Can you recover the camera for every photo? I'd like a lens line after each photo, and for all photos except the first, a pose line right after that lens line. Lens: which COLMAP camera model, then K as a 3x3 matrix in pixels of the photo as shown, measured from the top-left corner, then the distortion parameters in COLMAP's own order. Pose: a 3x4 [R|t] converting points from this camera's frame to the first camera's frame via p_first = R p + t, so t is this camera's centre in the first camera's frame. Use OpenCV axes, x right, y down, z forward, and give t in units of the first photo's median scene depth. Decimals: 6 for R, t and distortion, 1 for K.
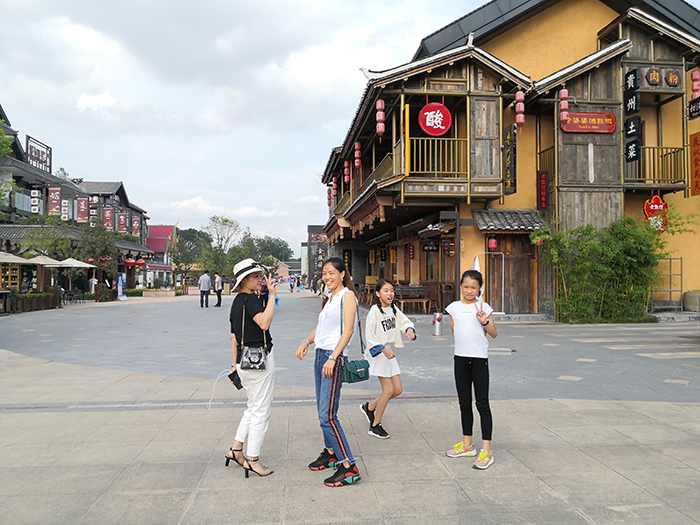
lens RADIAL K [[562.8, 0, 351.5], [0, 562.8, 261.9], [0, 0, 1]] dist [0.011297, 0.000542]
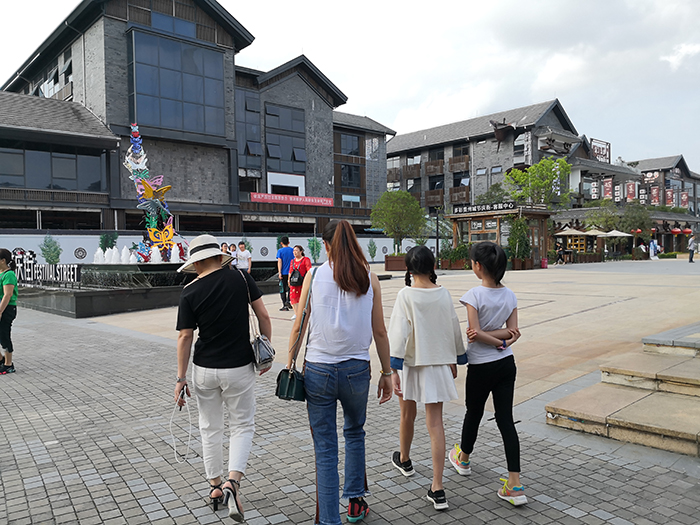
lens RADIAL K [[562.8, 0, 351.3], [0, 562.8, 261.6], [0, 0, 1]] dist [0.011297, 0.000542]
pose [[0.585462, 0.002981, -0.810694, 0.197289], [0.037264, 0.998837, 0.030584, 0.003018], [0.809843, -0.048115, 0.584670, -0.279688]]
